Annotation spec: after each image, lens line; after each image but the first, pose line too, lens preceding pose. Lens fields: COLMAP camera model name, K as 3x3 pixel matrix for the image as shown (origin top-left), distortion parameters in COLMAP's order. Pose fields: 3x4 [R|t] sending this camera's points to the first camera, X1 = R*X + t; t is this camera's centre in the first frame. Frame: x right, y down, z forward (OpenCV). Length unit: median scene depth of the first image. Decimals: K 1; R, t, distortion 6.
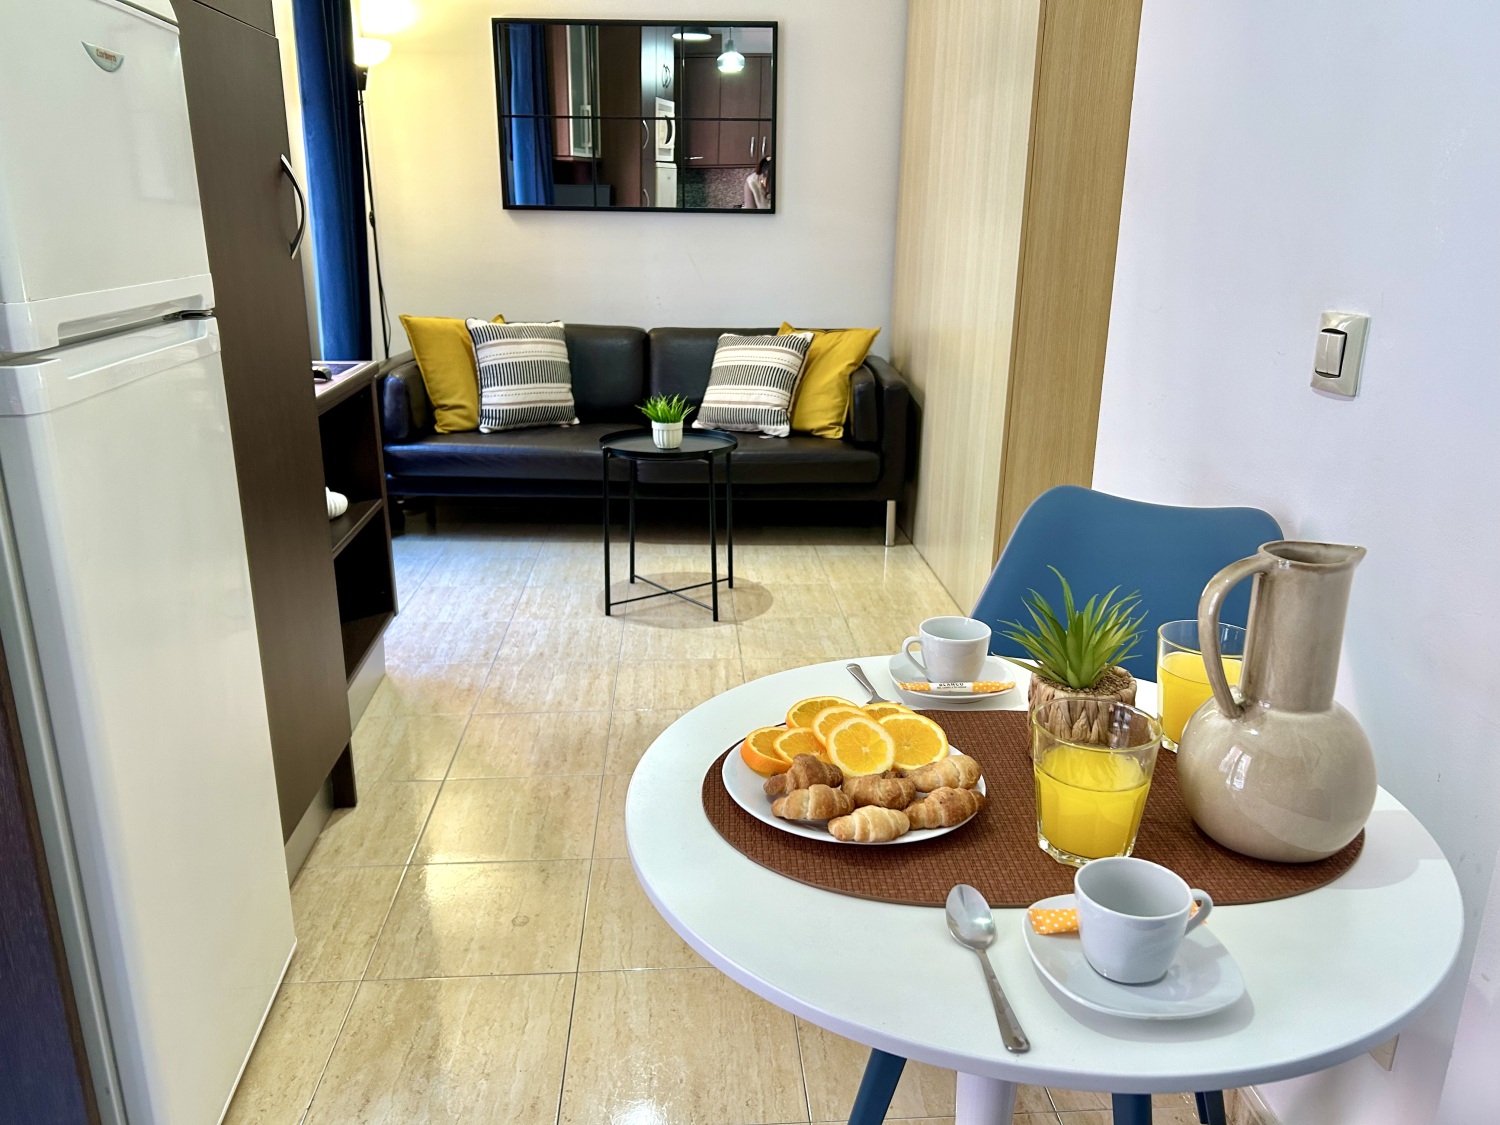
lens RADIAL K [[1131.3, 0, 750.5], [0, 1131.3, 562.8], [0, 0, 1]] dist [0.100888, -0.144671]
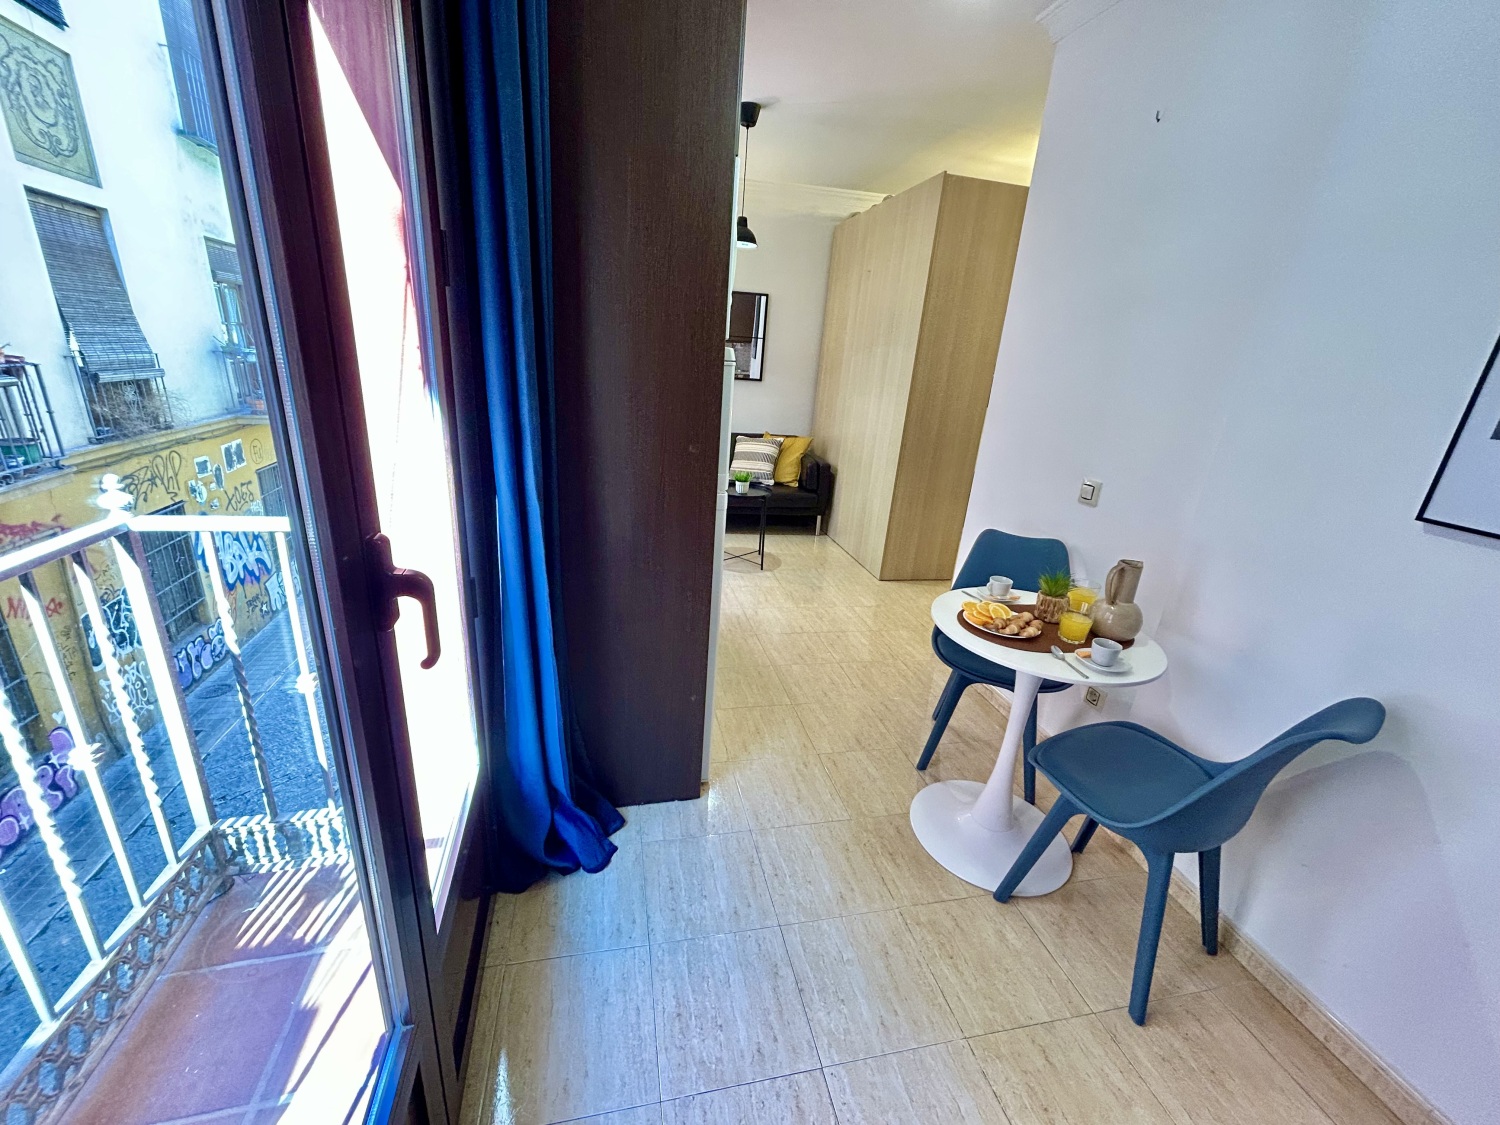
lens RADIAL K [[601.8, 0, 742.6], [0, 601.8, 561.5], [0, 0, 1]] dist [-0.001097, 0.000472]
pose [[0.987042, 0.005100, 0.160379, -0.212944], [-0.012604, 0.998871, 0.045809, -0.016420], [-0.159964, -0.047237, 0.985992, -0.151381]]
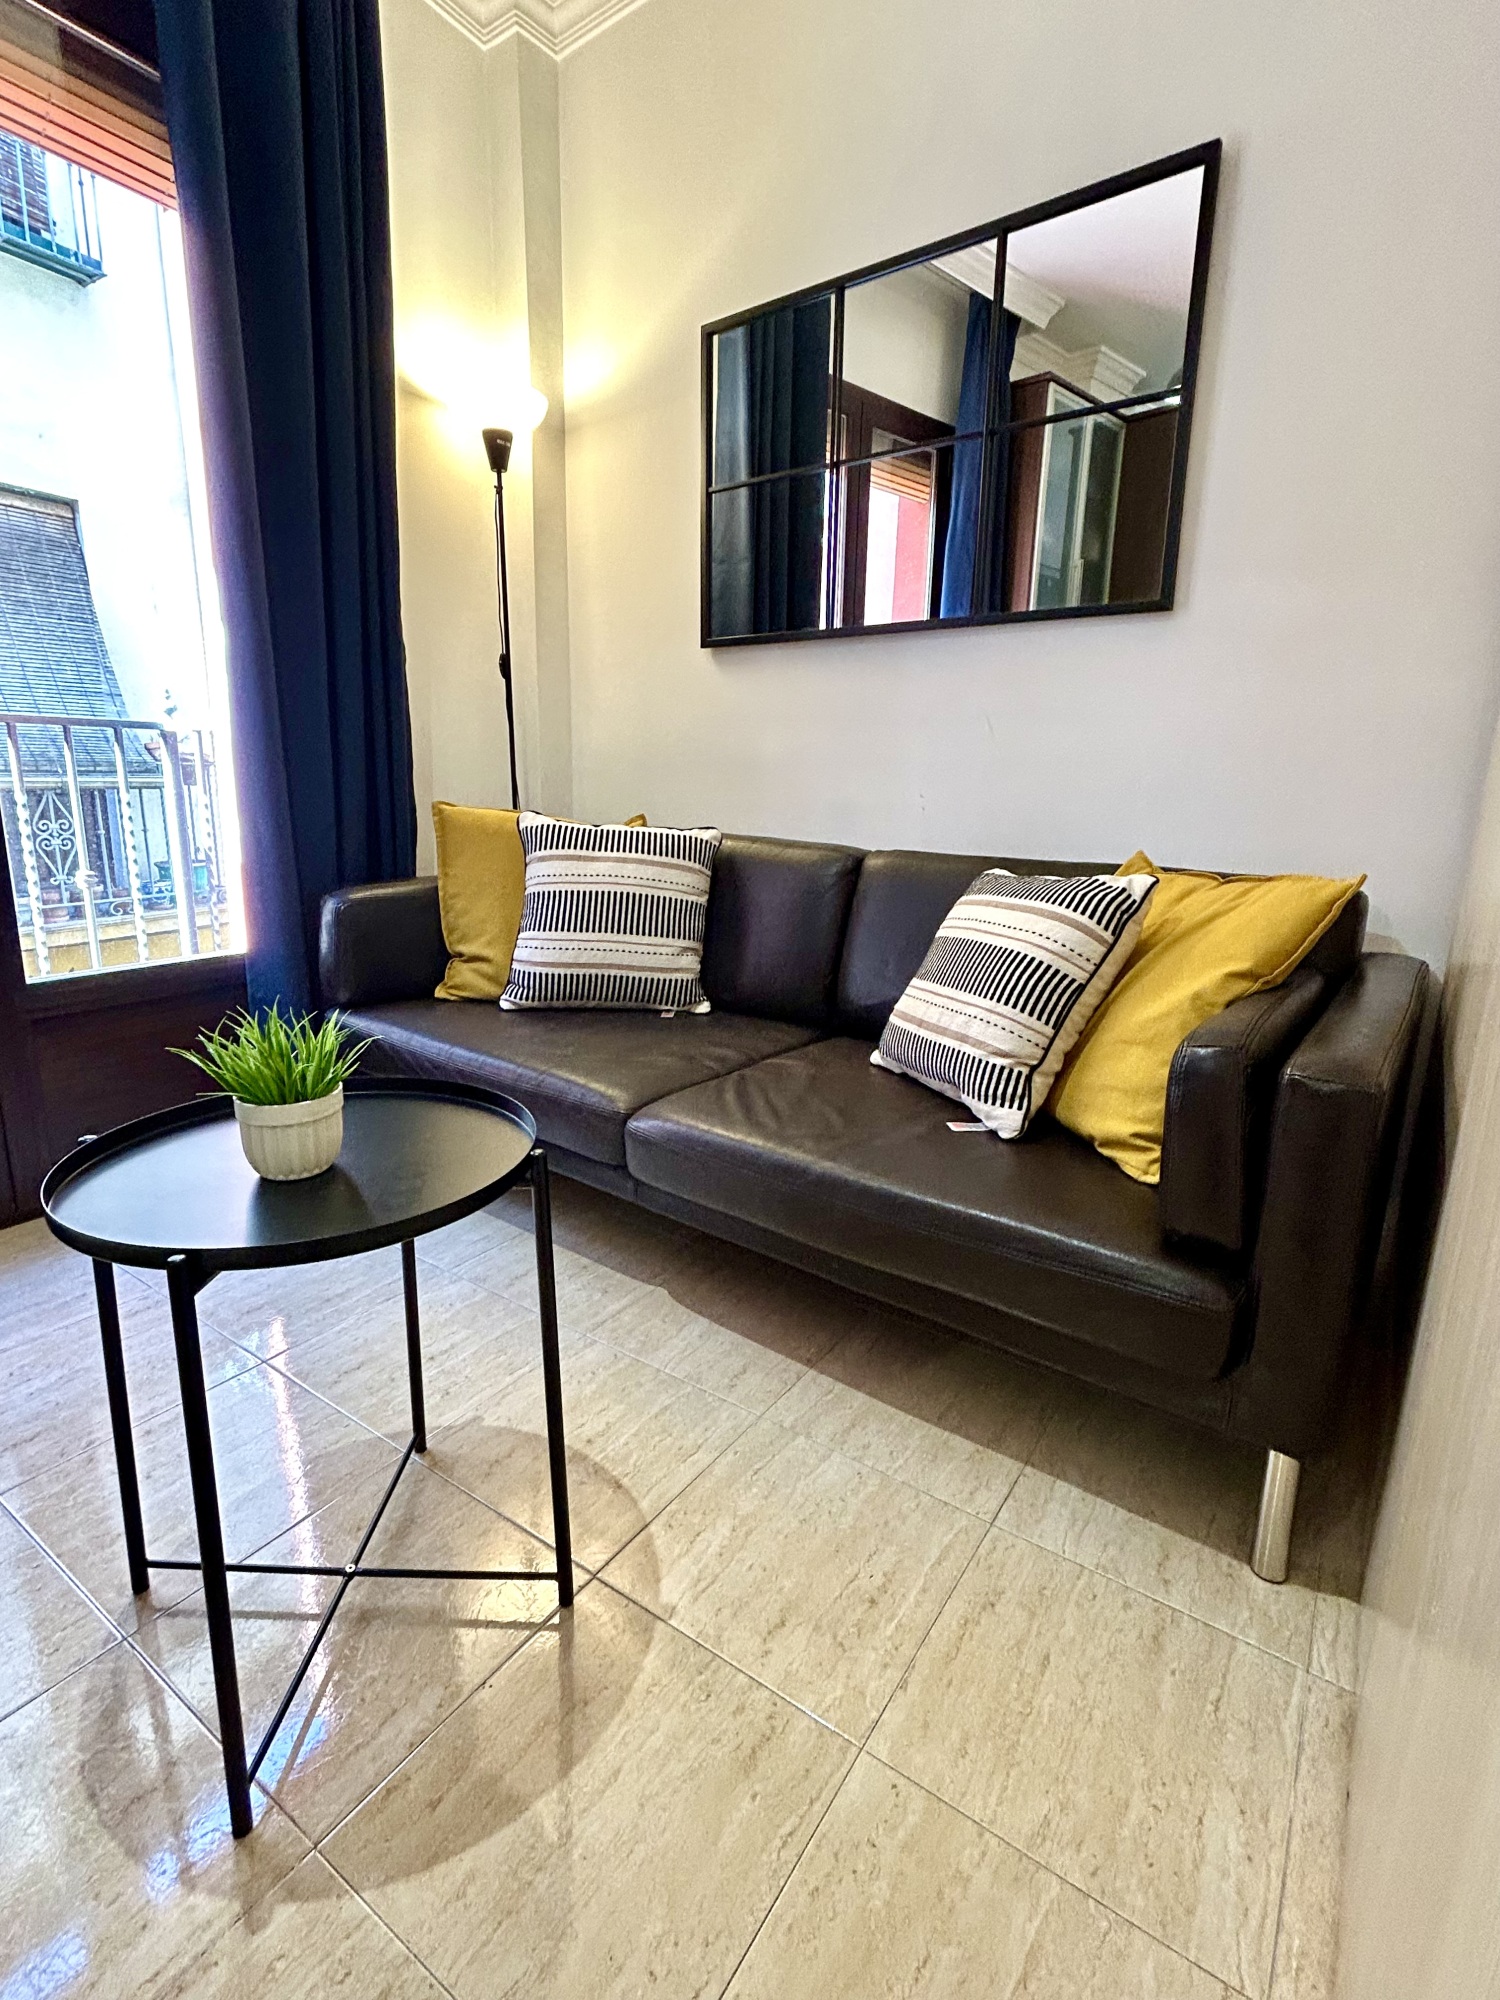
lens RADIAL K [[941.9, 0, 757.7], [0, 941.9, 998.5], [0, 0, 1]] dist [-0.000679, -0.000207]
pose [[0.795758, 0.146067, -0.587736, 0.140923], [-0.190533, 0.981581, -0.014022, -0.137064], [0.574862, 0.123142, 0.808931, 0.694674]]
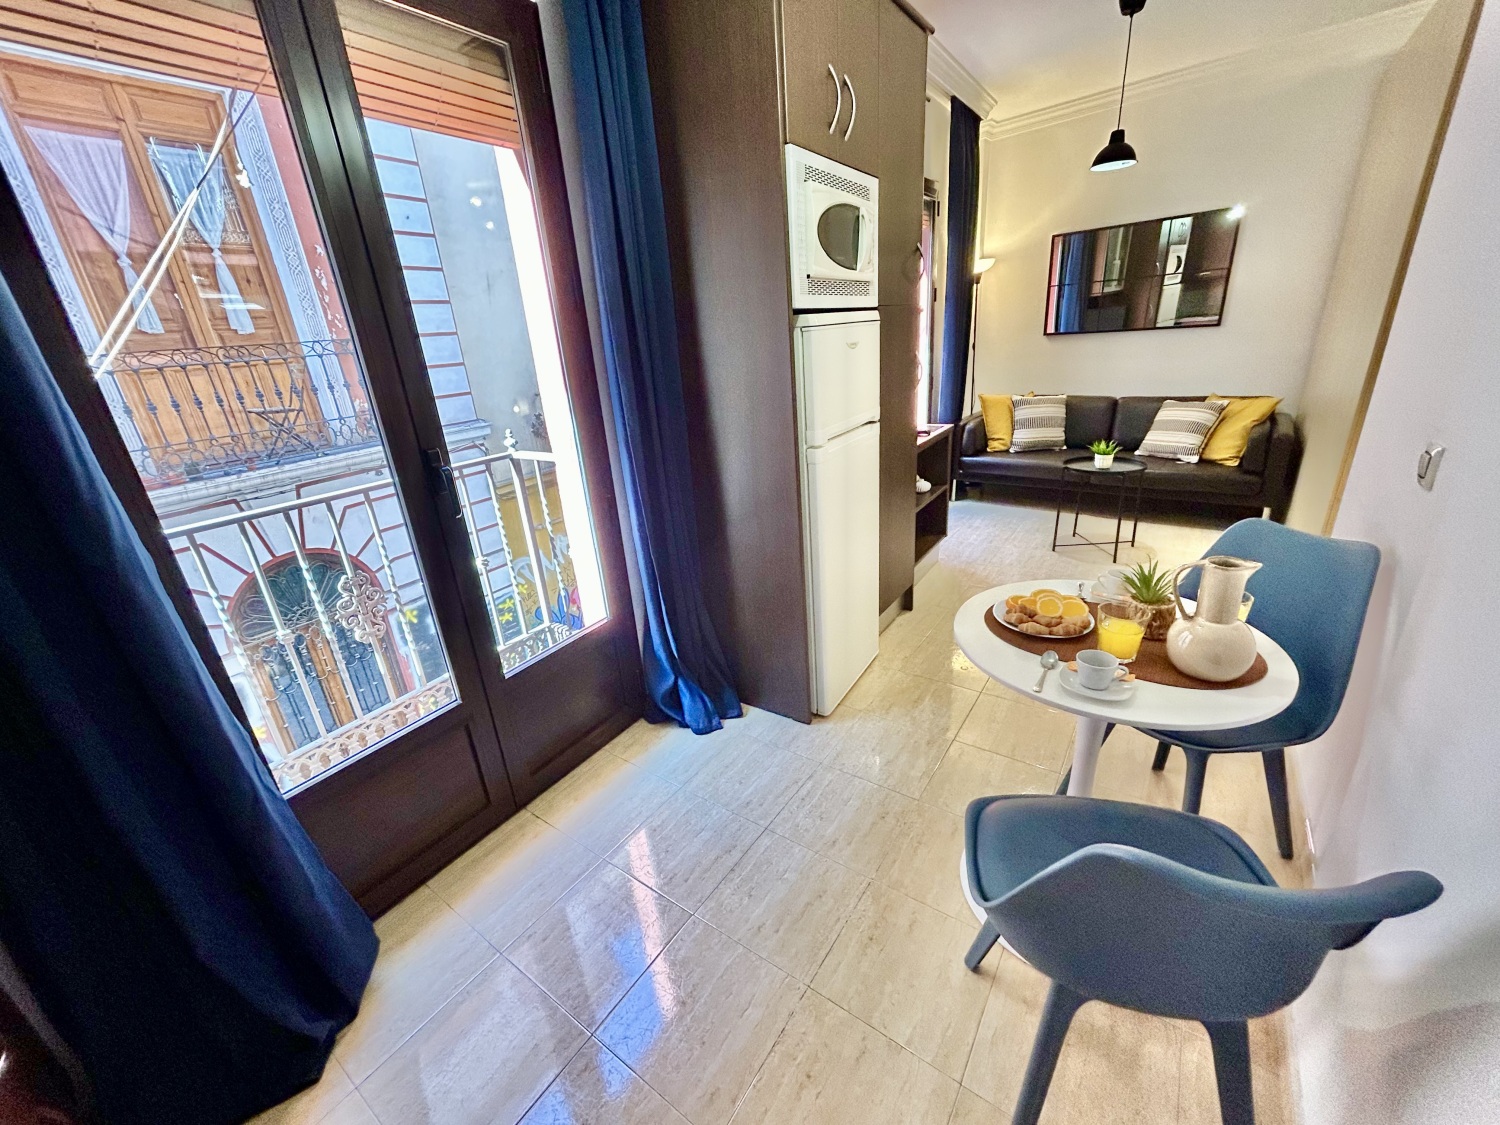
lens RADIAL K [[598.7, 0, 750.0], [0, 598.7, 562.5], [0, 0, 1]] dist [0.003240, 0.000378]
pose [[0.776601, 0.161923, -0.608829, 0.085001], [-0.102880, 0.986028, 0.131011, -0.013389], [0.621536, -0.039107, 0.782409, -0.128253]]
